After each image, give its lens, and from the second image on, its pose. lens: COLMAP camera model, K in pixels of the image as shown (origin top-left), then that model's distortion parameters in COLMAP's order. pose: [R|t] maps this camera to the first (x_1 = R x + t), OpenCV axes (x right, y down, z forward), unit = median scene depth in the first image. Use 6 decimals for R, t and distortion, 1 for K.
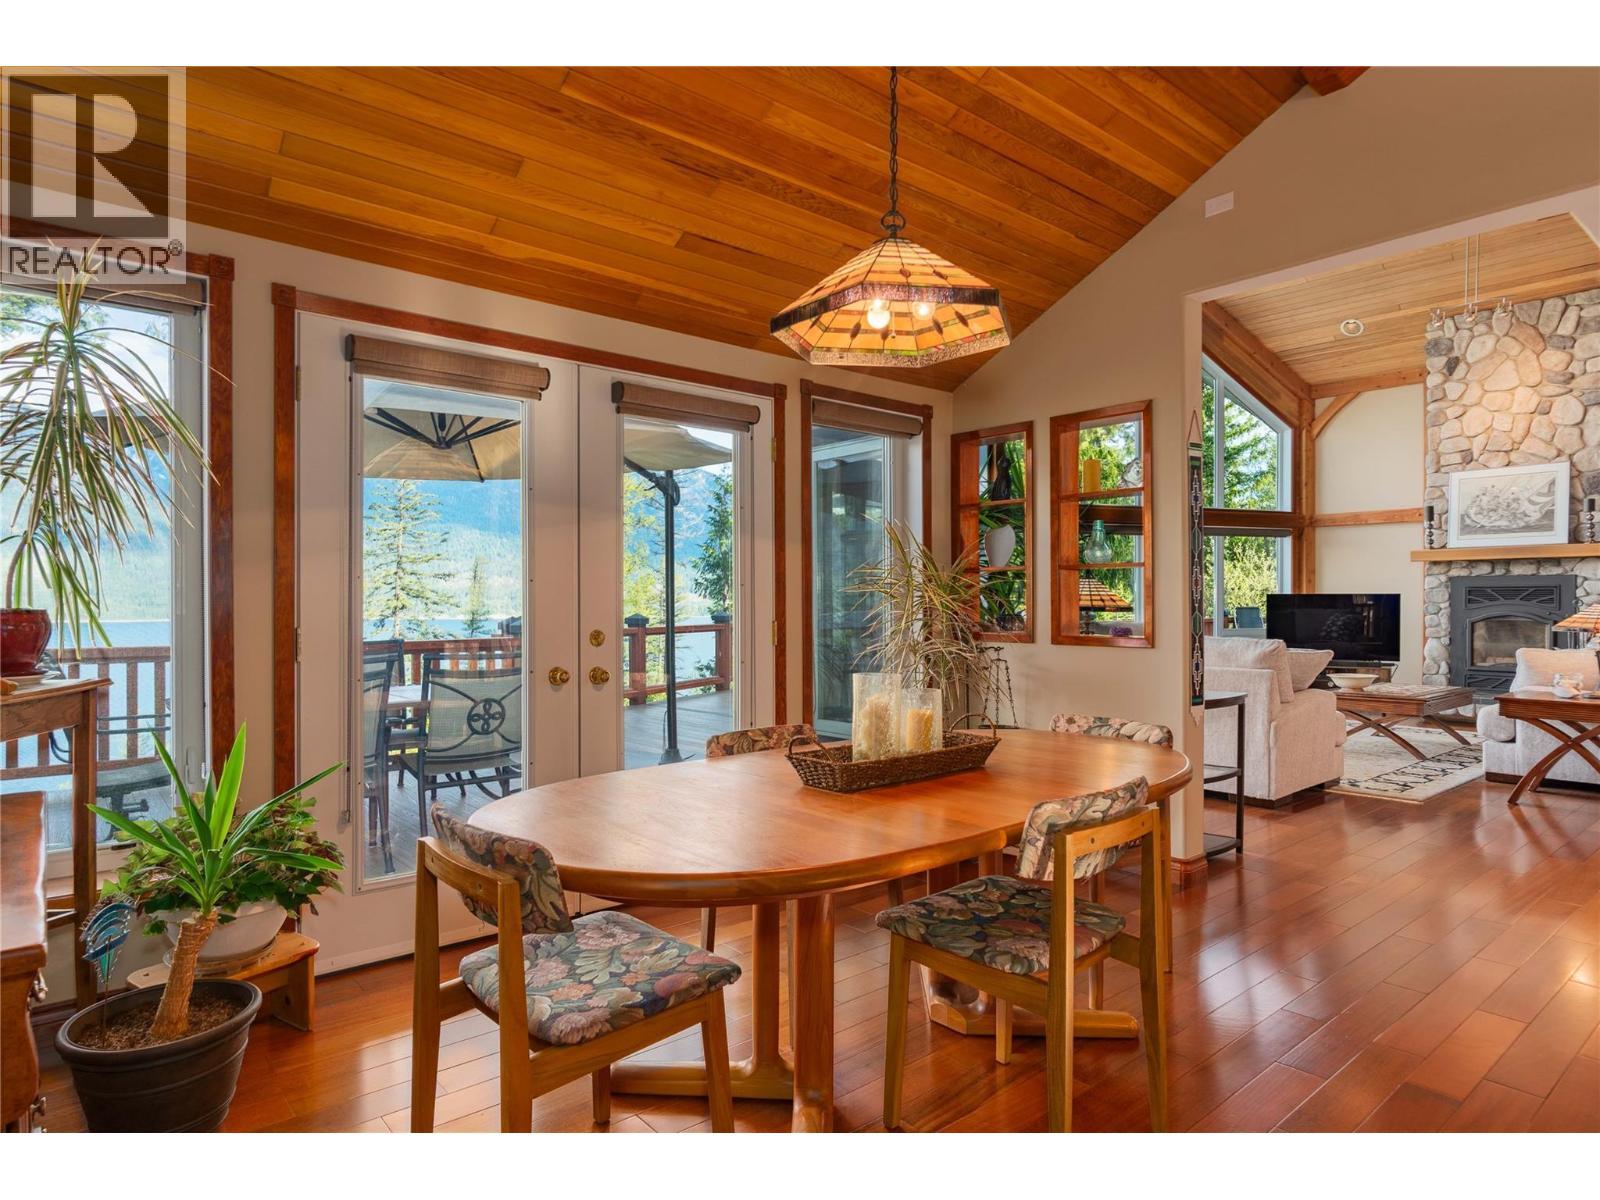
lens RADIAL K [[918.6, 0, 792.7], [0, 918.6, 609.0], [0, 0, 1]] dist [-0.002874, 0.000998]
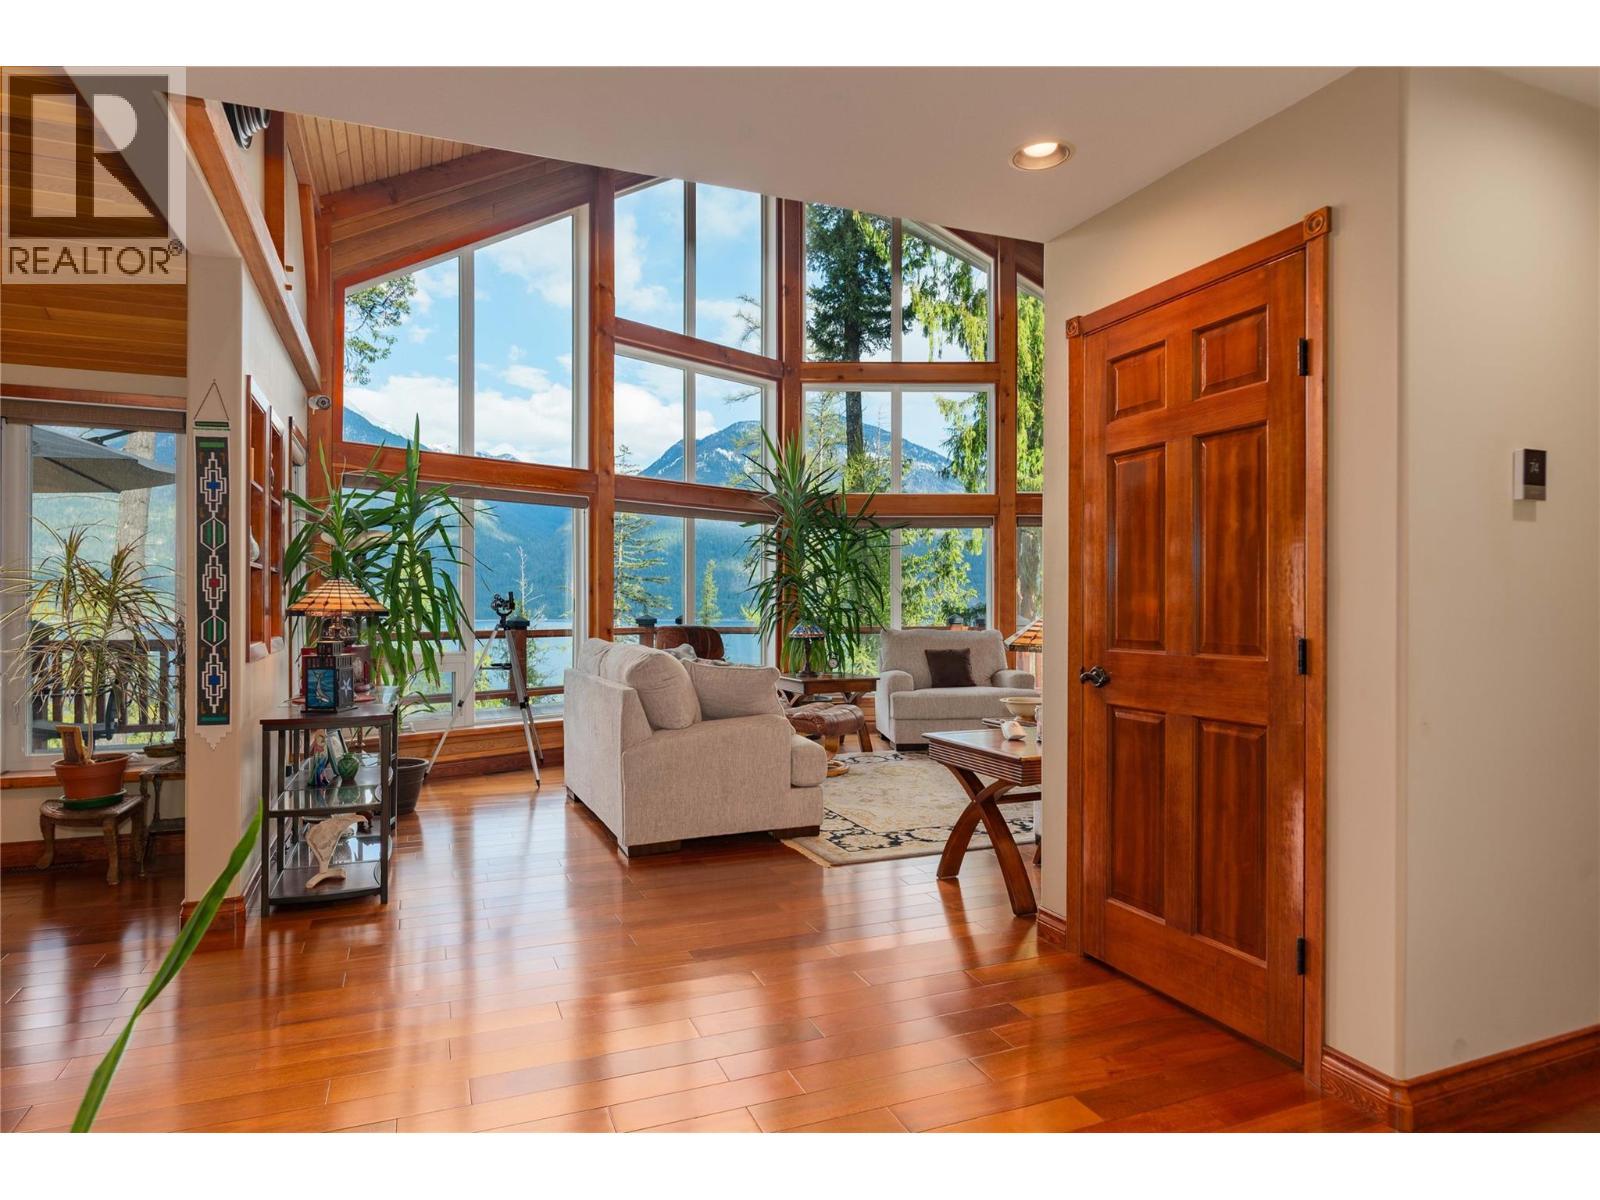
lens RADIAL K [[918.6, 0, 792.7], [0, 918.6, 609.0], [0, 0, 1]] dist [-0.002874, 0.000998]
pose [[0.955612, 0.006379, -0.294560, 0.527294], [-0.007582, 0.999967, -0.002943, -0.001544], [0.294532, 0.005045, 0.955628, 0.149530]]
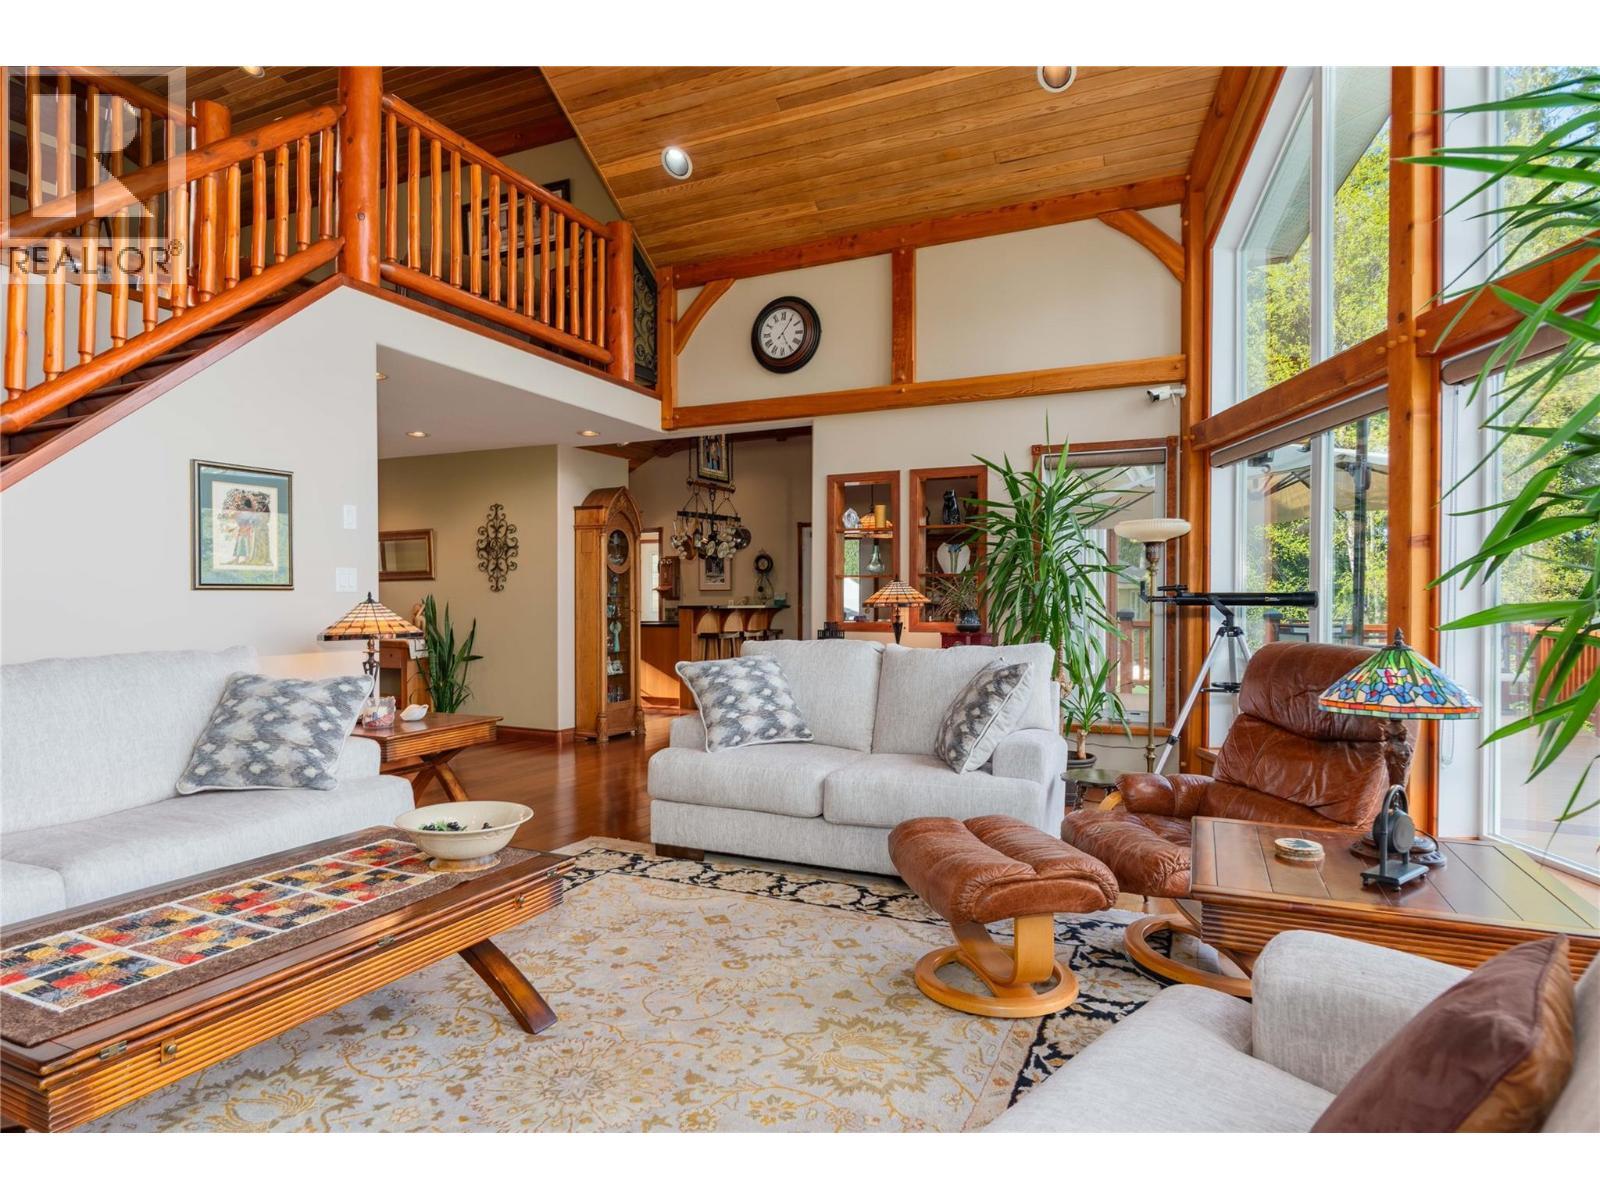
lens RADIAL K [[918.6, 0, 792.7], [0, 918.6, 609.0], [0, 0, 1]] dist [-0.002874, 0.000998]
pose [[-0.907313, 0.005891, -0.420416, 0.521814], [-0.000876, 0.999873, 0.015903, -0.007839], [0.420456, 0.014797, -0.907192, 1.104970]]
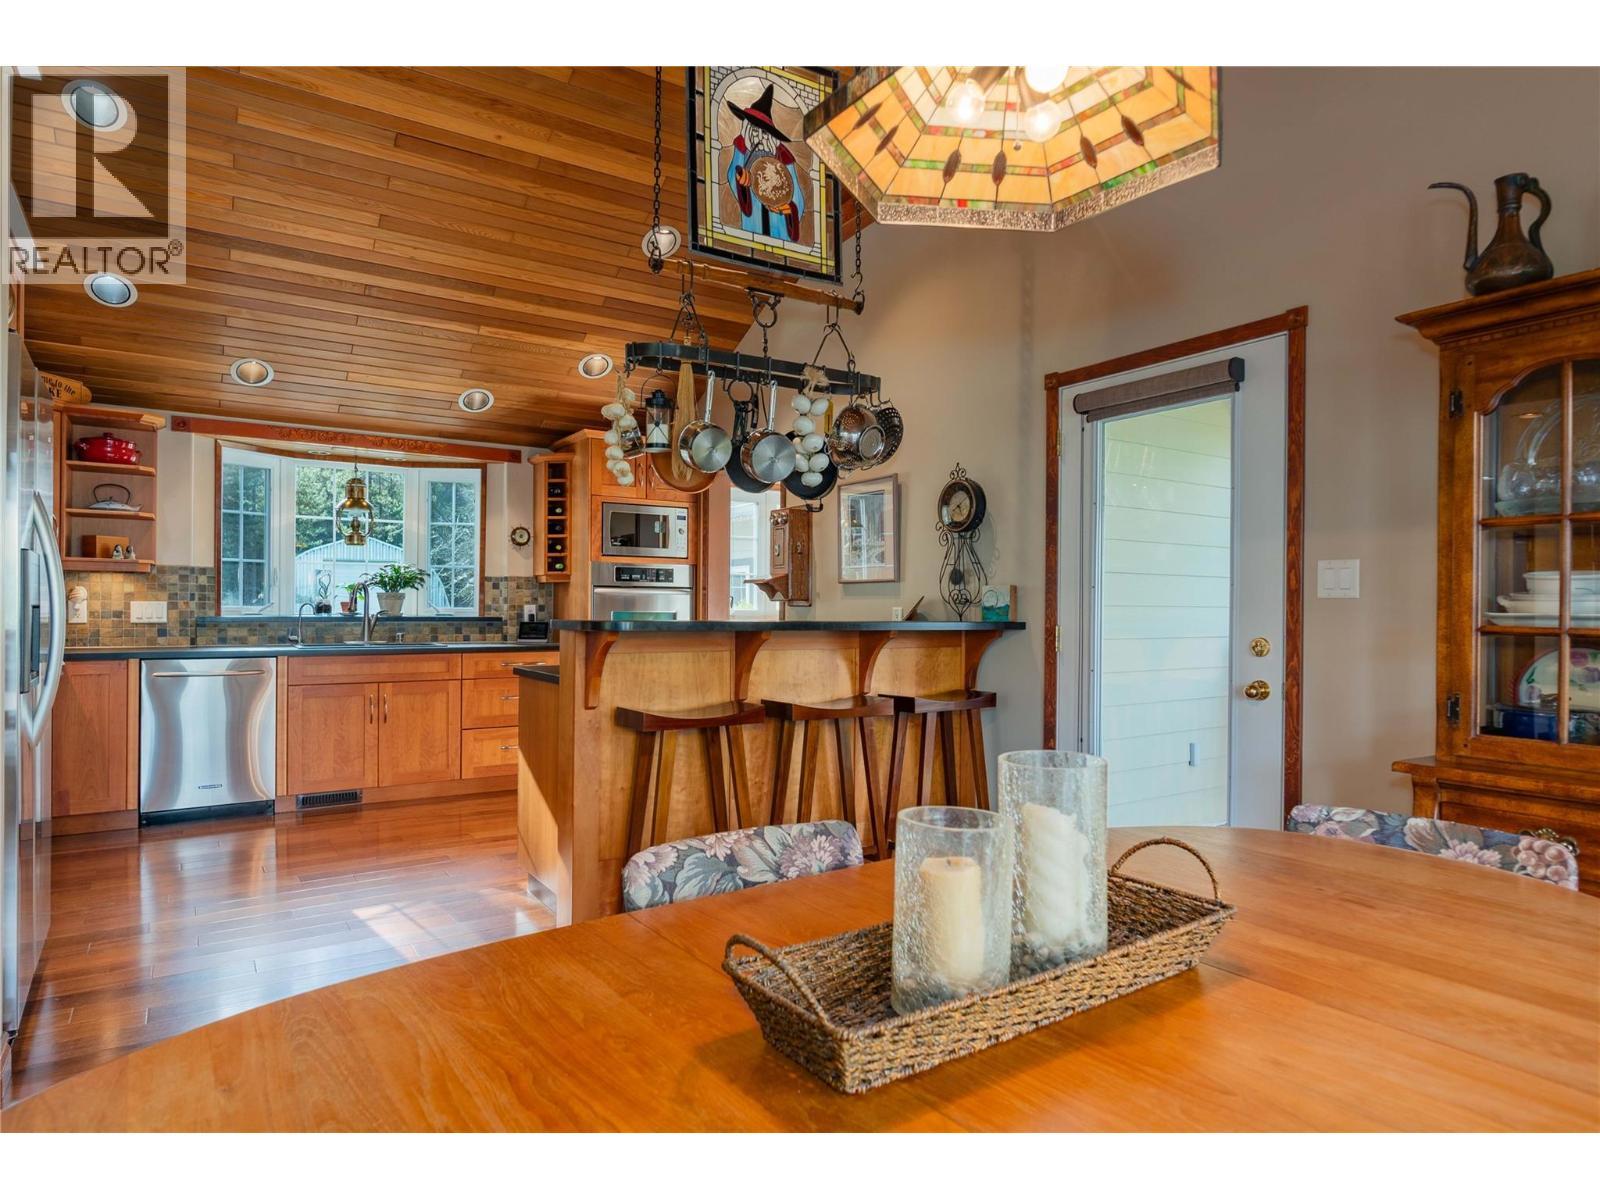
lens RADIAL K [[918.6, 0, 792.7], [0, 918.6, 609.0], [0, 0, 1]] dist [-0.002874, 0.000998]
pose [[-0.993191, -0.005274, 0.116380, 0.047954], [-0.004376, 0.999959, 0.007973, -0.002009], [-0.116417, 0.007409, -0.993173, 0.389990]]
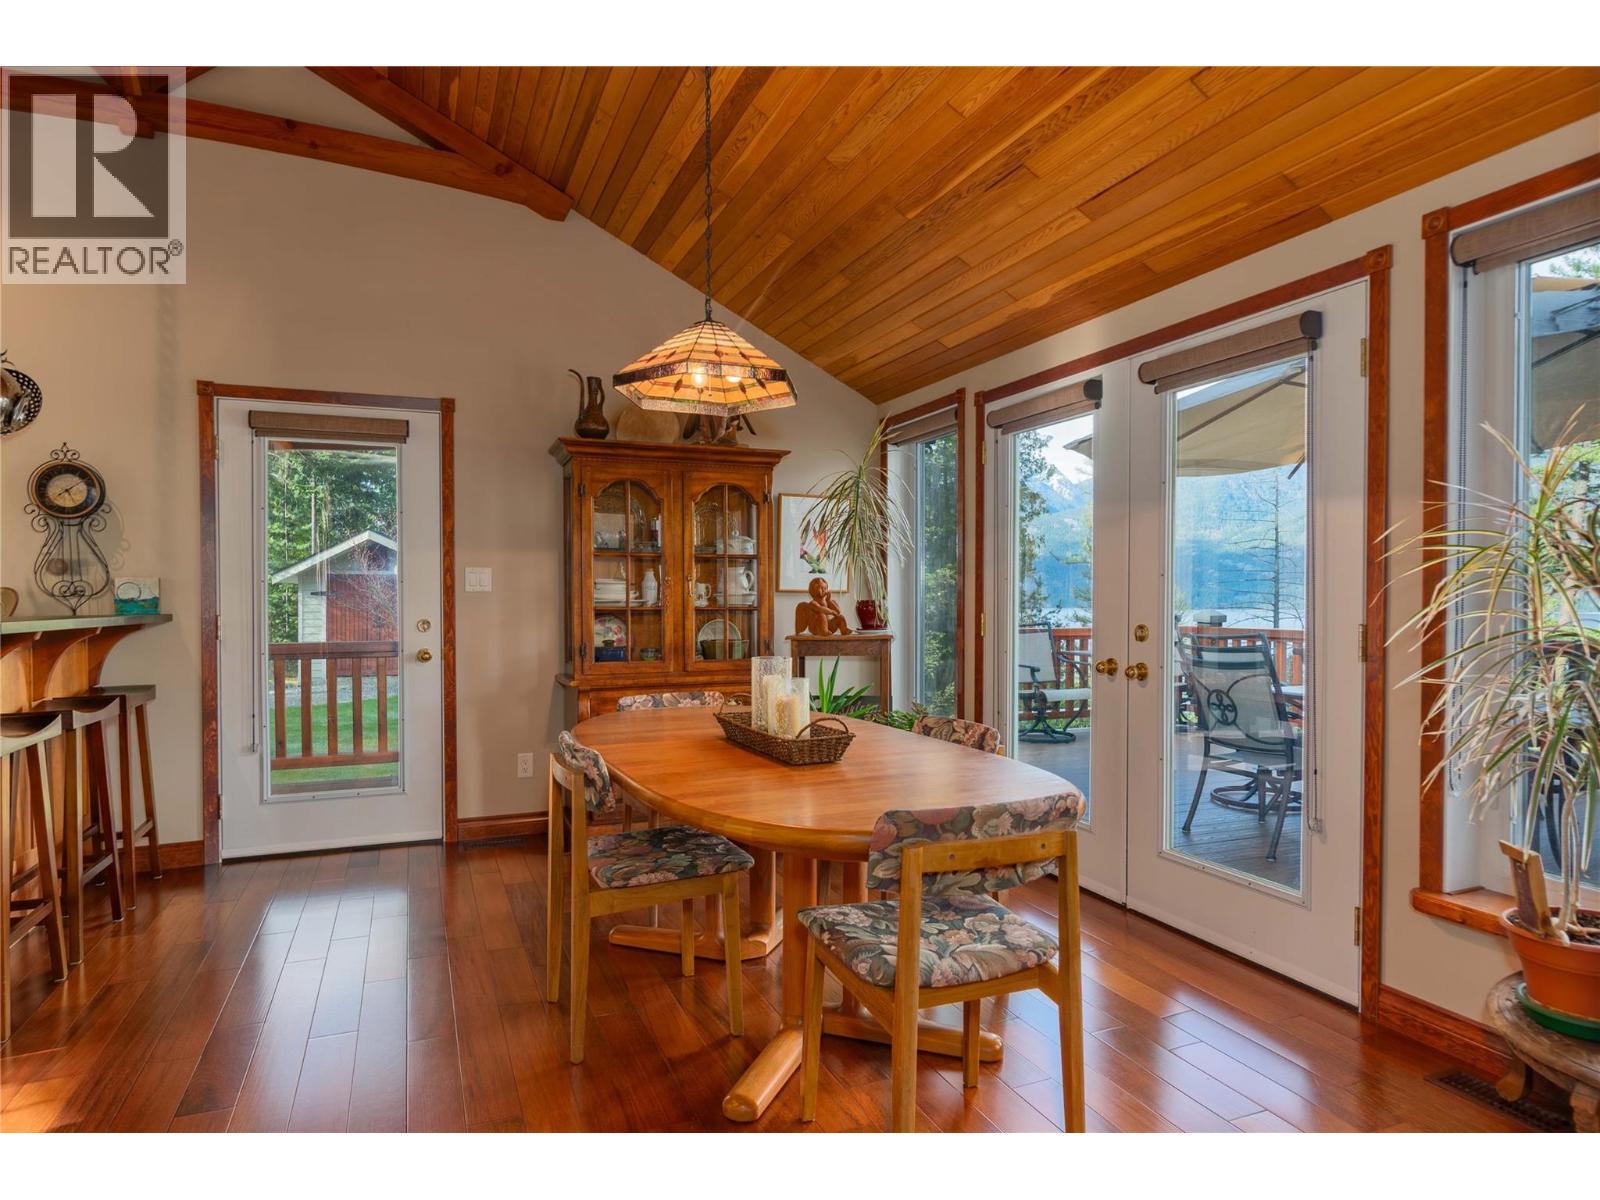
lens RADIAL K [[918.6, 0, 792.7], [0, 918.6, 609.0], [0, 0, 1]] dist [-0.002874, 0.000998]
pose [[-0.298475, 0.014436, -0.954308, 0.323300], [-0.001928, 0.999874, 0.015728, -0.002912], [0.954416, 0.006534, -0.298409, 0.366507]]
